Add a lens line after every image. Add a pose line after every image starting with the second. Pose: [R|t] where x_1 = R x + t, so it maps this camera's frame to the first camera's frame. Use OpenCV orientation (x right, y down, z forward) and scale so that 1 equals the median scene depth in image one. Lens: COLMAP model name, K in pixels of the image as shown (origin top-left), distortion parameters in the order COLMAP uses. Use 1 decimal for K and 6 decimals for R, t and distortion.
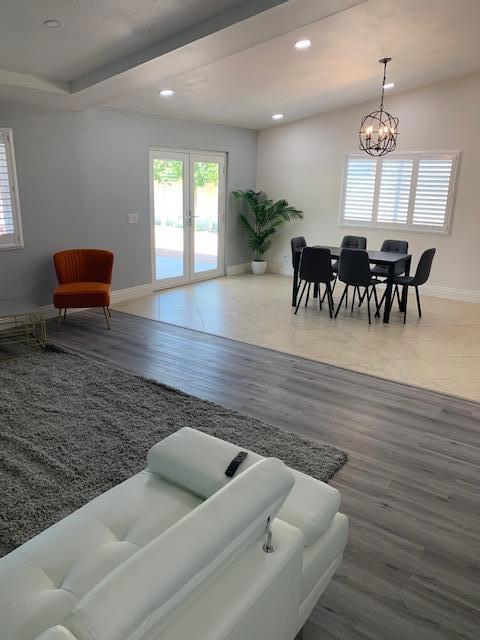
lens RADIAL K [[492.1, 0, 247.1], [0, 492.1, 321.4], [0, 0, 1]] dist [0.016063, -0.005450]
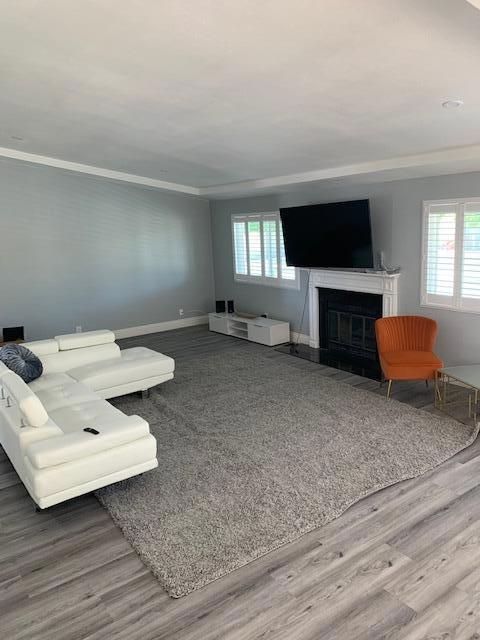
lens RADIAL K [[492.1, 0, 247.1], [0, 492.1, 321.4], [0, 0, 1]] dist [0.016063, -0.005450]
pose [[-0.336149, 0.176452, -0.925132, 0.694174], [-0.230287, 0.937076, 0.262405, -0.342587], [0.913220, 0.301253, -0.274363, 0.963411]]
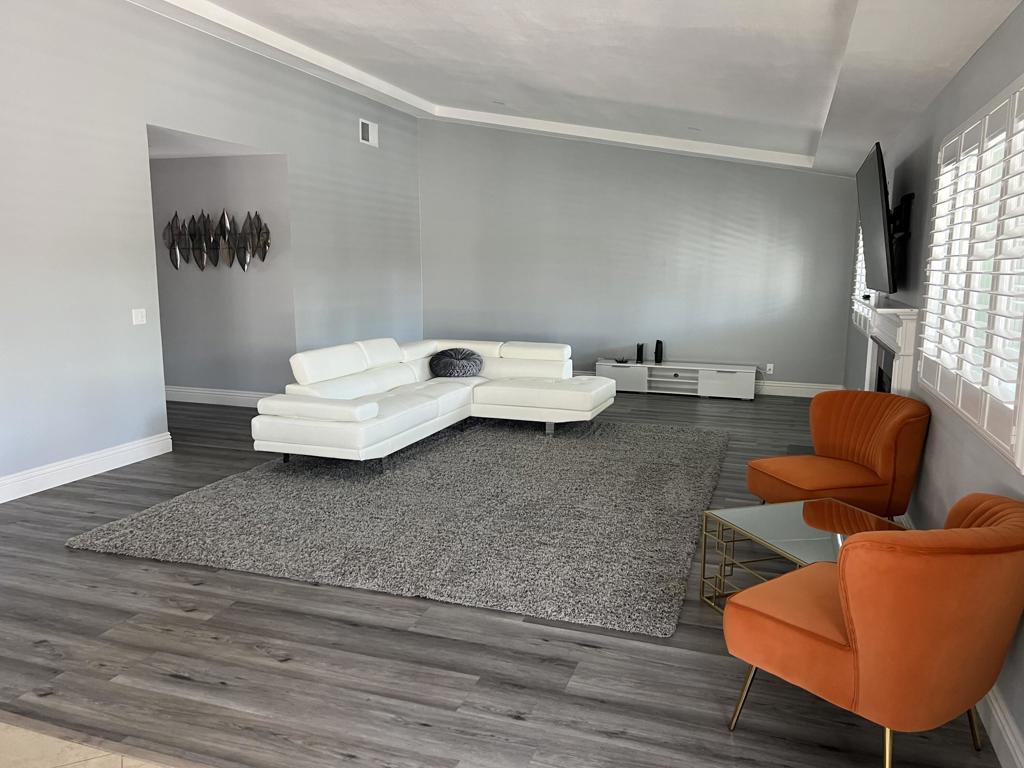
lens RADIAL K [[779.0, 0, 512.0], [0, 779.0, 384.0], [0, 0, 1]] dist [0.001584, -0.001502]
pose [[-0.961542, 0.001810, -0.274653, -0.092988], [-0.113808, 0.907466, 0.404416, -0.466109], [0.249970, 0.420121, -0.872361, 1.783561]]
